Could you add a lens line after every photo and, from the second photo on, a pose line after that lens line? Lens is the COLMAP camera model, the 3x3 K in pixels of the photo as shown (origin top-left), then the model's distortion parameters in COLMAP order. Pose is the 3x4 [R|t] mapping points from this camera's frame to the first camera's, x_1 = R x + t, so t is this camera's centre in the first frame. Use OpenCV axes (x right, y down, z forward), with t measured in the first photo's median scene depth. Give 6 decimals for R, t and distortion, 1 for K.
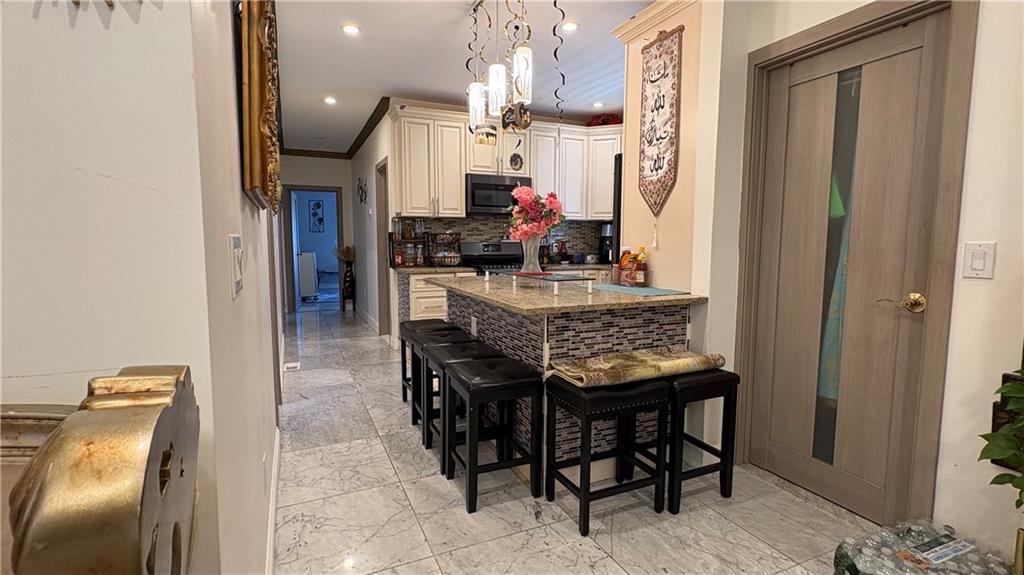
lens RADIAL K [[478.4, 0, 516.0], [0, 478.4, 288.5], [0, 0, 1]] dist [0.001600, 0.000133]
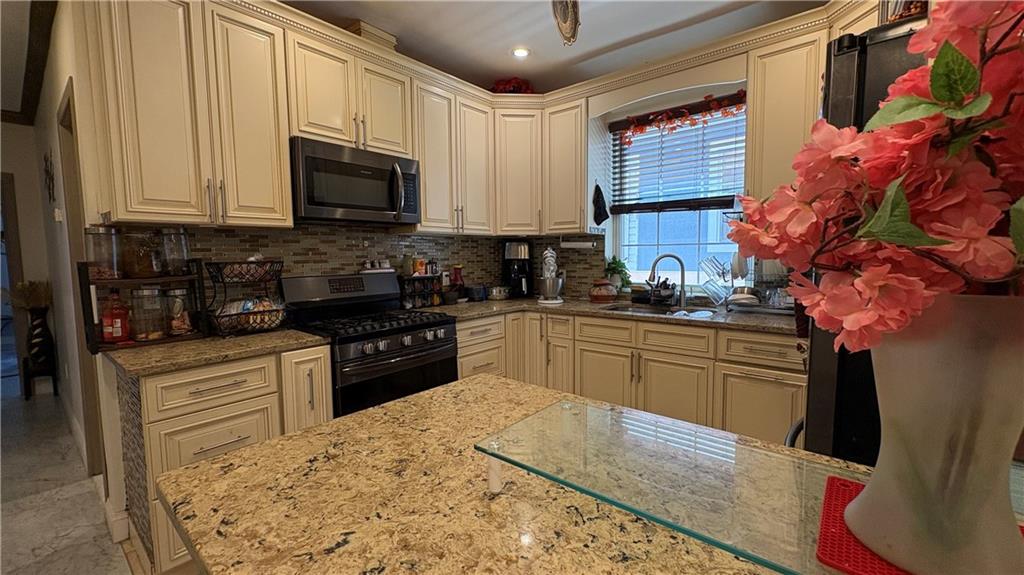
lens RADIAL K [[408.1, 0, 506.6], [0, 408.1, 285.8], [0, 0, 1]] dist [0.002547, 0.000136]
pose [[0.905717, -0.045852, 0.421395, -0.087584], [0.057452, 0.998238, -0.014864, -0.072087], [-0.419971, 0.037672, 0.906755, 0.542911]]
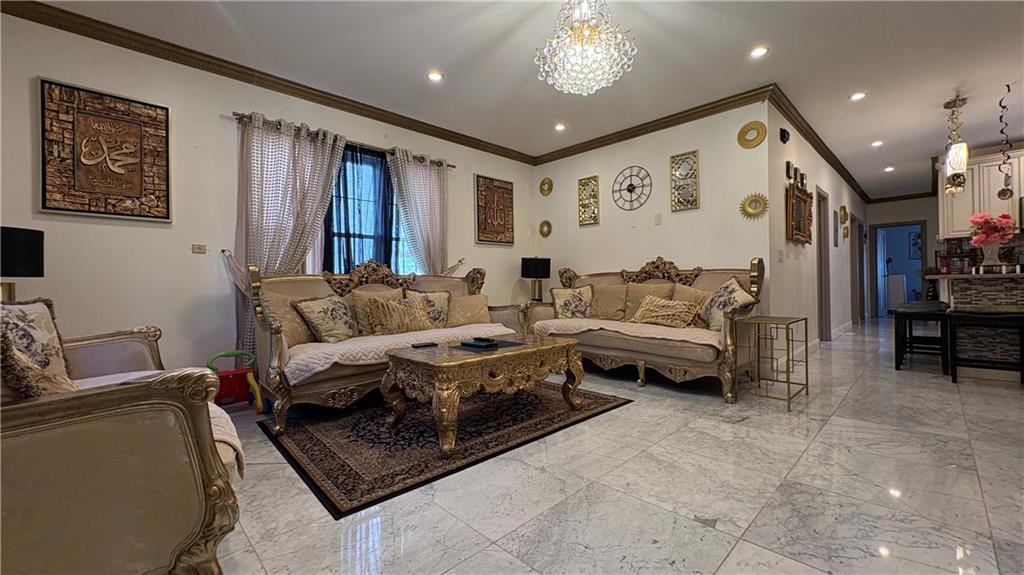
lens RADIAL K [[408.1, 0, 508.9], [0, 408.1, 284.1], [0, 0, 1]] dist [0.002547, 0.000136]
pose [[0.317748, -0.009902, -0.948124, 0.472333], [-0.074039, 0.996633, -0.035222, 0.114134], [0.945280, 0.081390, 0.315945, -0.548338]]
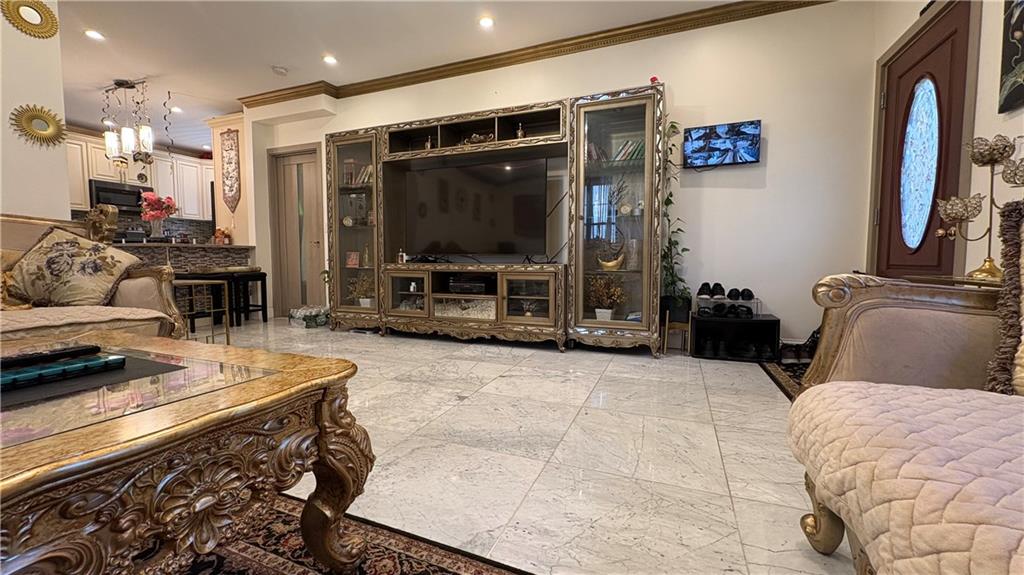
lens RADIAL K [[408.1, 0, 512.4], [0, 408.1, 287.9], [0, 0, 1]] dist [0.002547, 0.000136]
pose [[0.731365, -0.047298, 0.680344, -0.030344], [0.067097, 0.997743, -0.002765, 0.155096], [-0.678677, 0.047672, 0.732888, -0.666632]]
